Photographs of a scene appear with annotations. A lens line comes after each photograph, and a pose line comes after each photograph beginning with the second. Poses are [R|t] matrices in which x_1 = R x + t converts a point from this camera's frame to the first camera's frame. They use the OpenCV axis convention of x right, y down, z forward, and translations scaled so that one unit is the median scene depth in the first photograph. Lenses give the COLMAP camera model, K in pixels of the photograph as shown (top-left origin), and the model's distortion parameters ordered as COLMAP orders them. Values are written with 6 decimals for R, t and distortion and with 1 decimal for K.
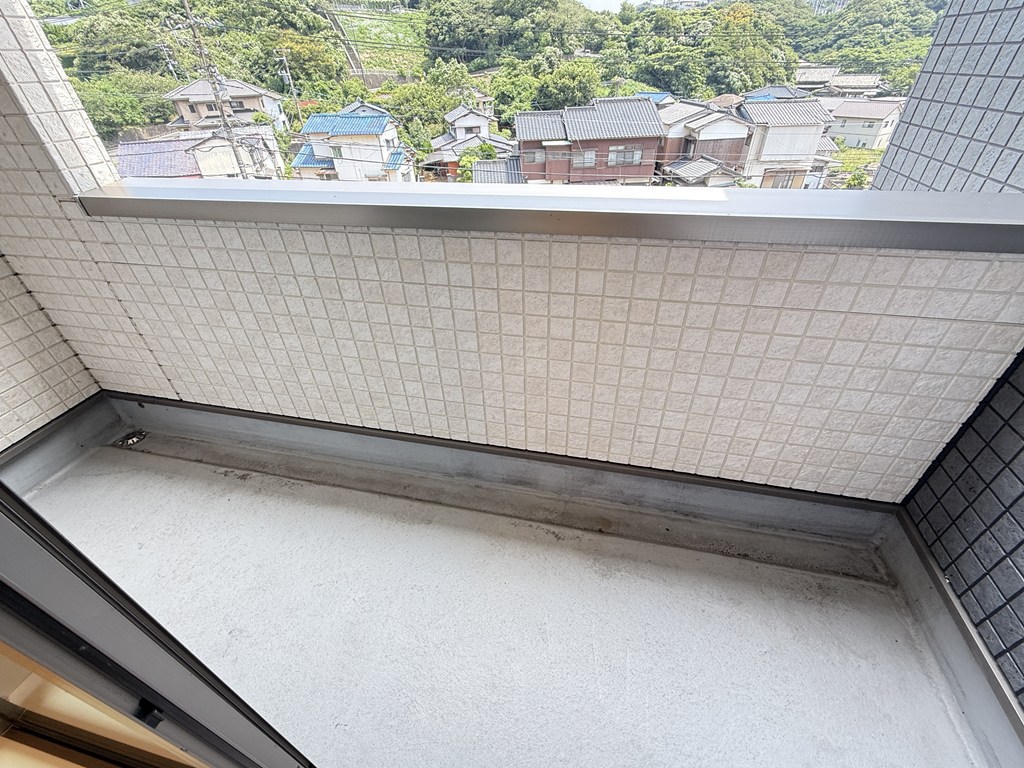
lens RADIAL K [[434.7, 0, 512.3], [0, 434.7, 385.8], [0, 0, 1]] dist [-0.000718, 0.000679]
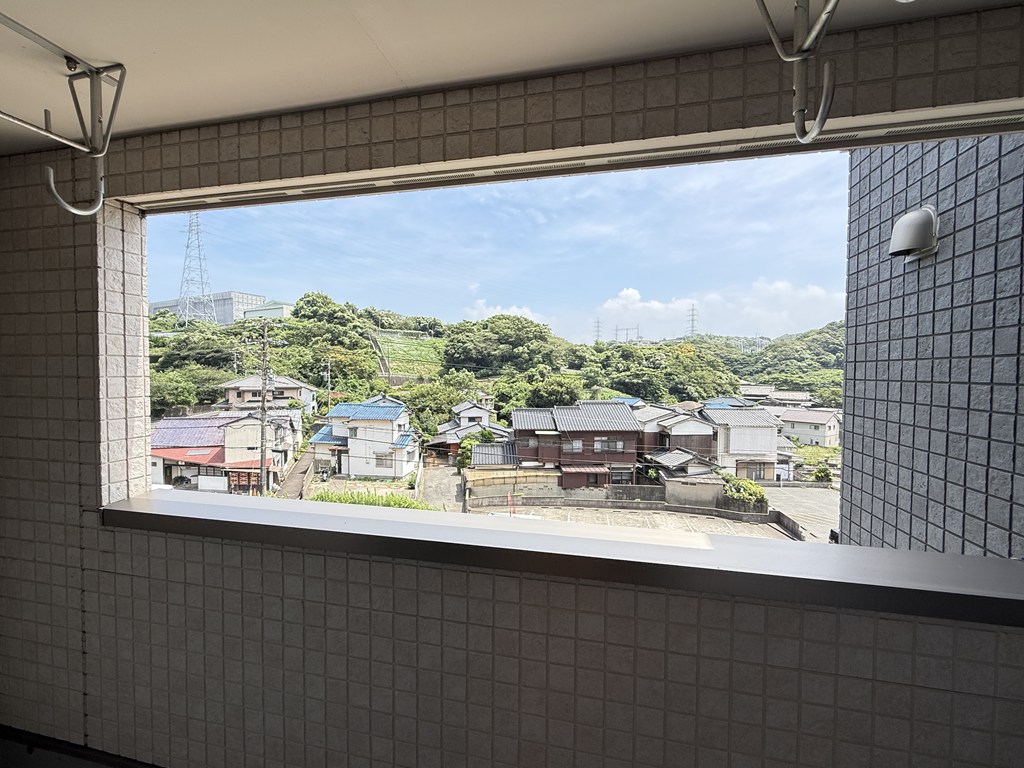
lens RADIAL K [[434.7, 0, 512.5], [0, 434.7, 384.9], [0, 0, 1]] dist [-0.000718, 0.000679]
pose [[0.999199, 0.039777, 0.004375, -0.013871], [-0.030053, 0.818101, -0.574289, -0.093841], [-0.026423, 0.573697, 0.818641, -0.065408]]
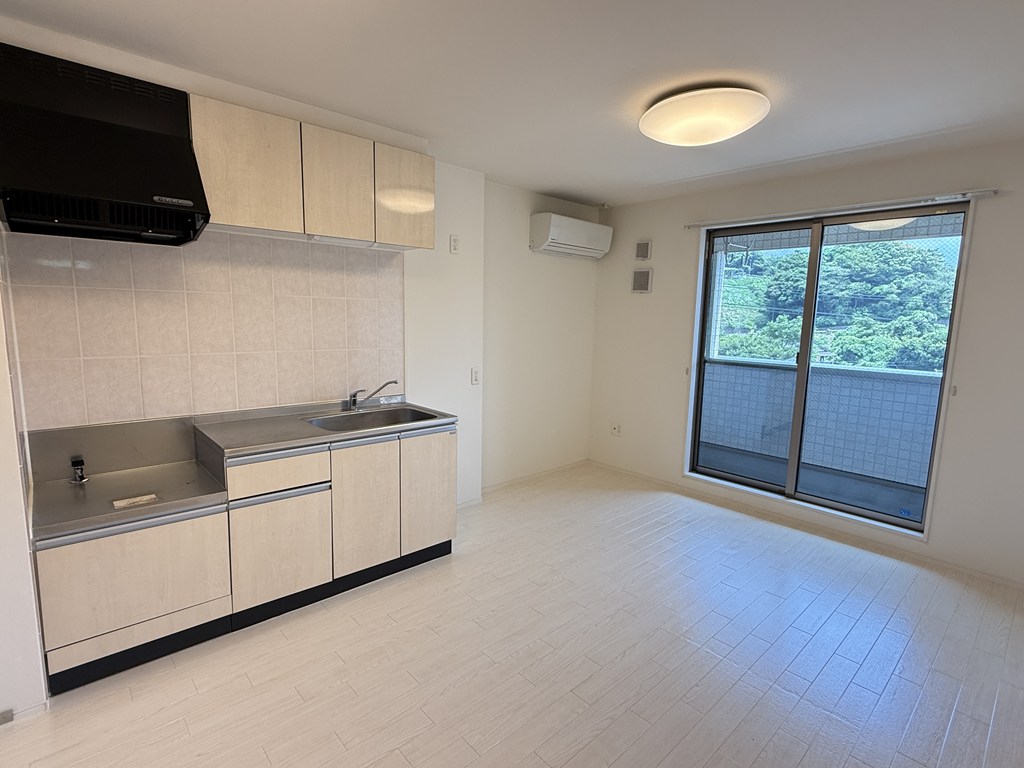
lens RADIAL K [[510.3, 0, 512.9], [0, 510.3, 384.2], [0, 0, 1]] dist [0.000162, -0.000324]
pose [[0.823657, 0.128156, -0.552418, -0.109913], [-0.377517, 0.850820, -0.365495, 1.511136], [0.423168, 0.509590, 0.749164, -2.128633]]
